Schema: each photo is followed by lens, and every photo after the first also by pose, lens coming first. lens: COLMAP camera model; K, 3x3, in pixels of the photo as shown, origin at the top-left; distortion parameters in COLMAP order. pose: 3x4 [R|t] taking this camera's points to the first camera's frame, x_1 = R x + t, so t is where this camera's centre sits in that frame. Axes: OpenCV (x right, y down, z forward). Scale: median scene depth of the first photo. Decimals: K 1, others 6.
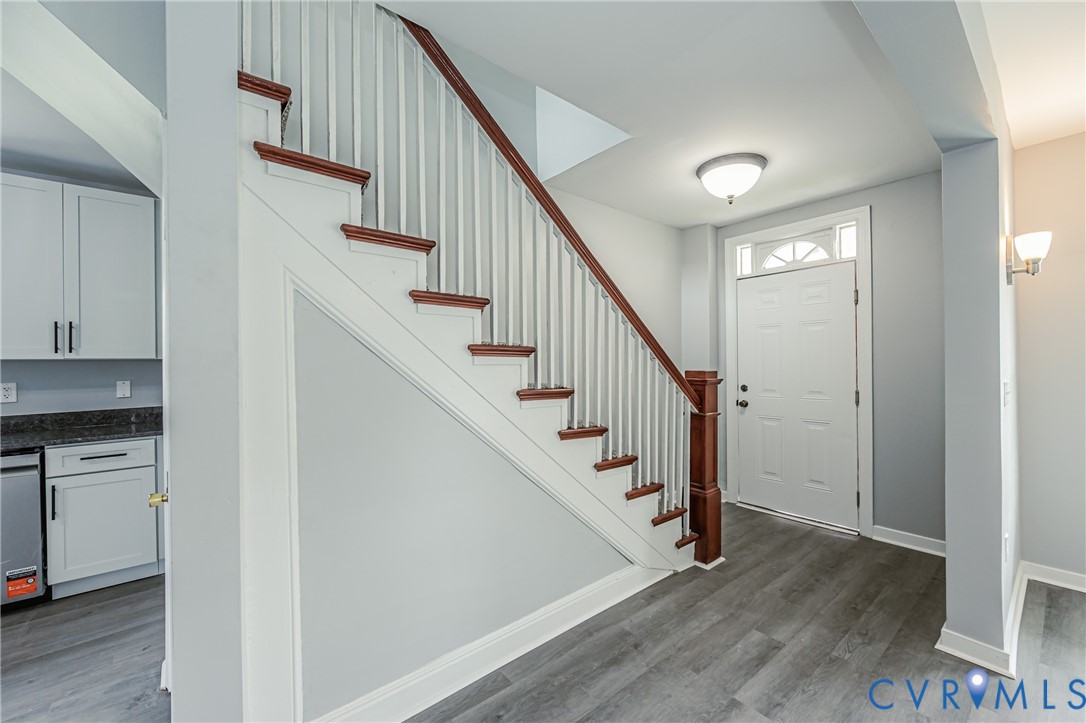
lens RADIAL K [[437.0, 0, 543.4], [0, 437.0, 361.8], [0, 0, 1]] dist [0.001640, -0.000238]
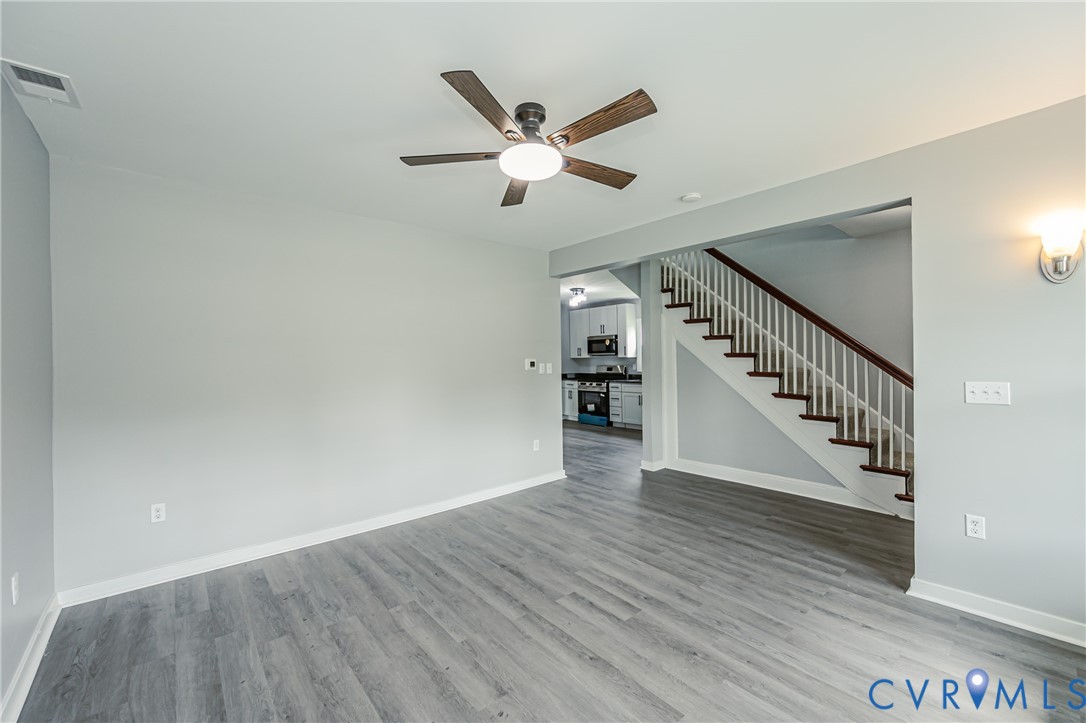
lens RADIAL K [[437.0, 0, 539.1], [0, 437.0, 361.7], [0, 0, 1]] dist [0.001640, -0.000238]
pose [[0.014234, 0.015903, -0.999772, 1.501959], [0.013826, 0.999775, 0.016100, -0.028065], [0.999803, -0.014052, 0.014011, -0.102489]]
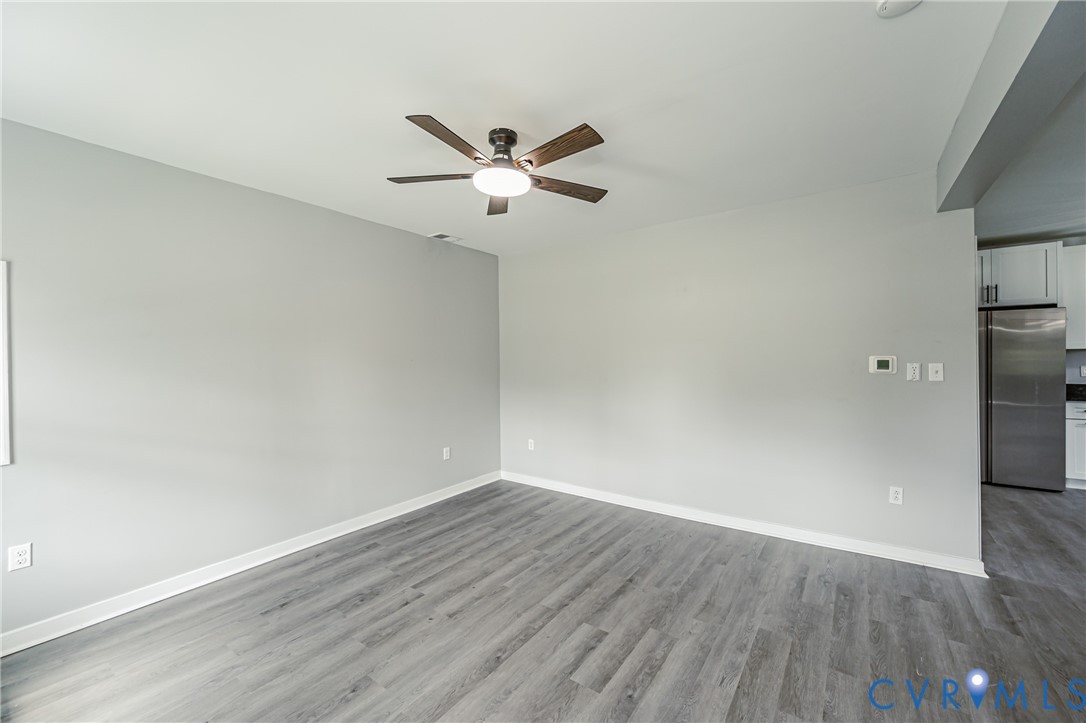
lens RADIAL K [[437.0, 0, 537.4], [0, 437.0, 356.4], [0, 0, 1]] dist [0.001640, -0.000238]
pose [[-0.968853, 0.021008, -0.246744, 0.929509], [0.021118, 0.999775, 0.002202, -0.030420], [0.246735, -0.003077, -0.969078, 0.669741]]
